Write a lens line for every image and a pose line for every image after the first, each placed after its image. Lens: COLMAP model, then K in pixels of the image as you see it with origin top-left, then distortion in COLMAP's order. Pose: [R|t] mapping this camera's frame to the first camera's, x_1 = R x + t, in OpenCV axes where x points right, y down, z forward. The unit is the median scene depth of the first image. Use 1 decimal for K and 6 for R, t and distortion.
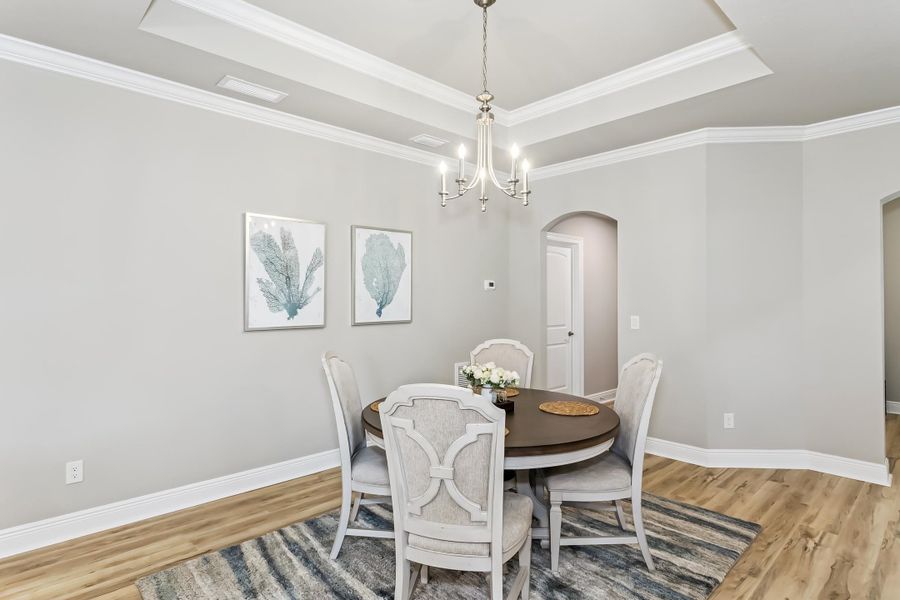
lens RADIAL K [[492.0, 0, 445.3], [0, 492.0, 297.2], [0, 0, 1]] dist [0.013323, 0.000965]
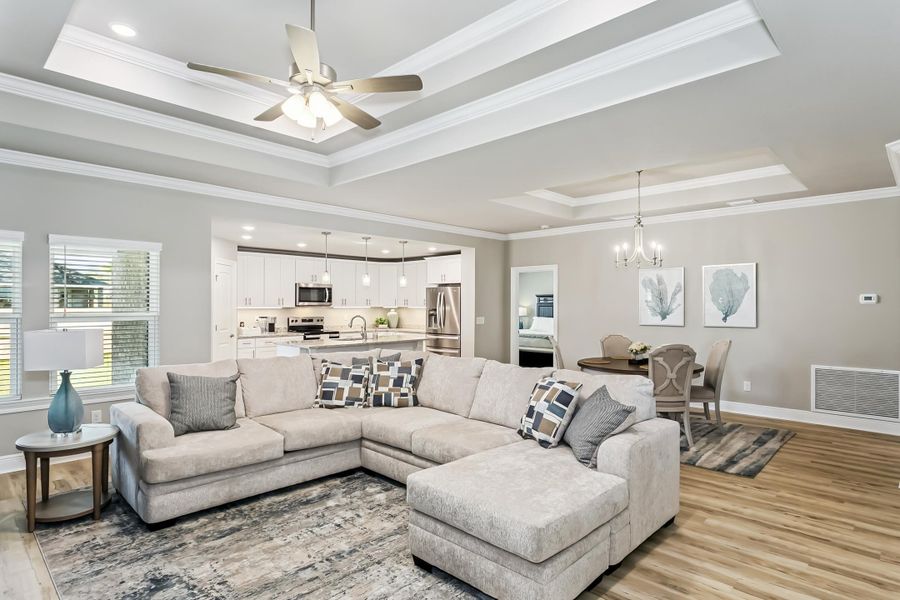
lens RADIAL K [[492.0, 0, 456.8], [0, 492.0, 307.4], [0, 0, 1]] dist [0.013323, 0.000965]
pose [[0.069769, 0.009354, -0.997519, 1.559594], [0.003910, 0.999946, 0.009650, -0.028995], [0.997556, -0.004573, 0.069728, 0.056611]]
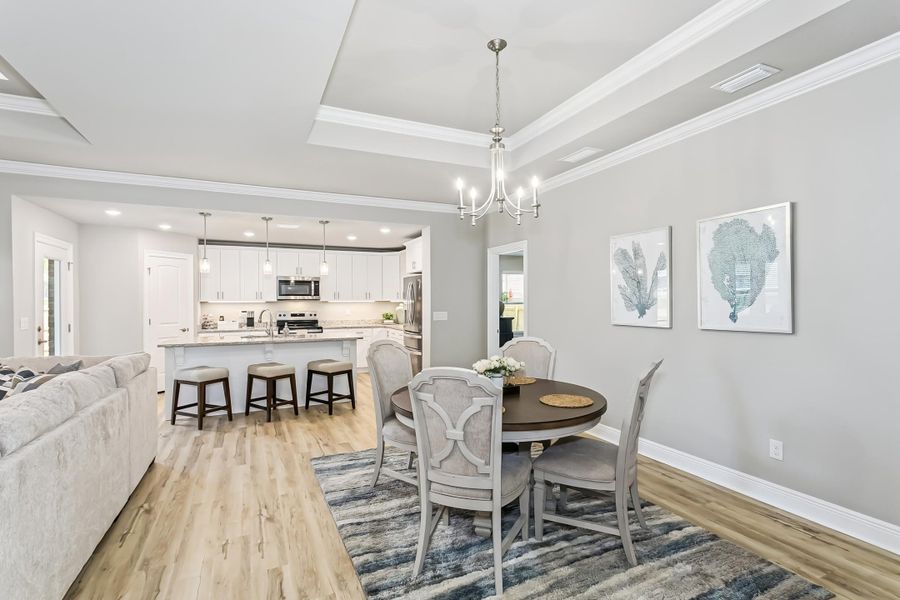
lens RADIAL K [[437.7, 0, 456.3], [0, 437.7, 310.7], [0, 0, 1]] dist [0.003075, 0.000771]
pose [[-0.311182, 0.022119, -0.950093, 0.807639], [0.009354, 0.999752, 0.020212, 0.001964], [0.950304, -0.002598, -0.311312, 0.904435]]
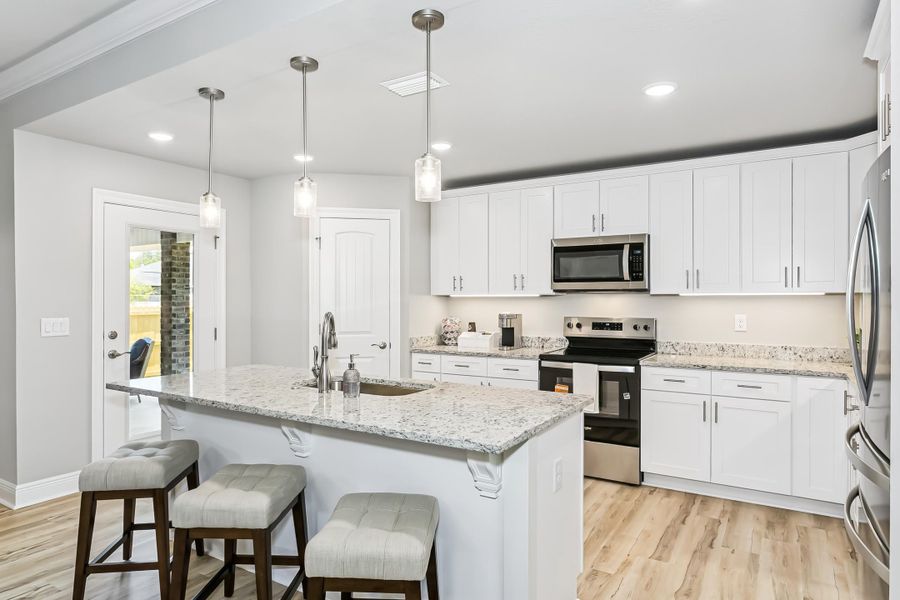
lens RADIAL K [[549.2, 0, 452.3], [0, 549.2, 303.4], [0, 0, 1]] dist [-0.003922, 0.003157]
pose [[-0.966367, 0.004174, -0.257132, -0.403313], [0.003615, 0.999990, 0.002646, 0.006563], [0.257140, 0.001628, -0.966373, 0.529136]]
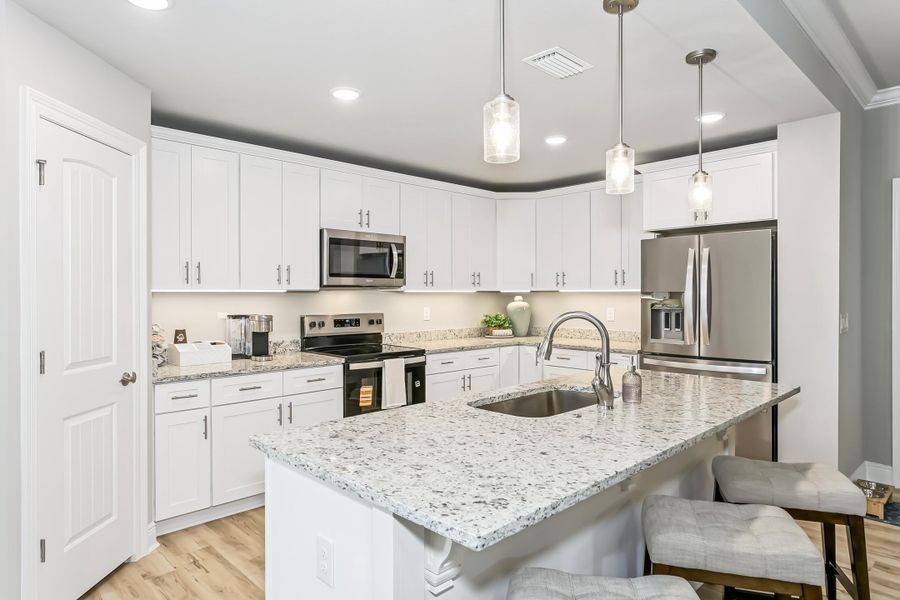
lens RADIAL K [[549.2, 0, 448.1], [0, 549.2, 296.3], [0, 0, 1]] dist [-0.003922, 0.003157]
pose [[0.023392, 0.006418, -0.999706, 0.140003], [0.010540, 0.999922, 0.006666, -0.001612], [0.999671, -0.010693, 0.023322, -0.348043]]
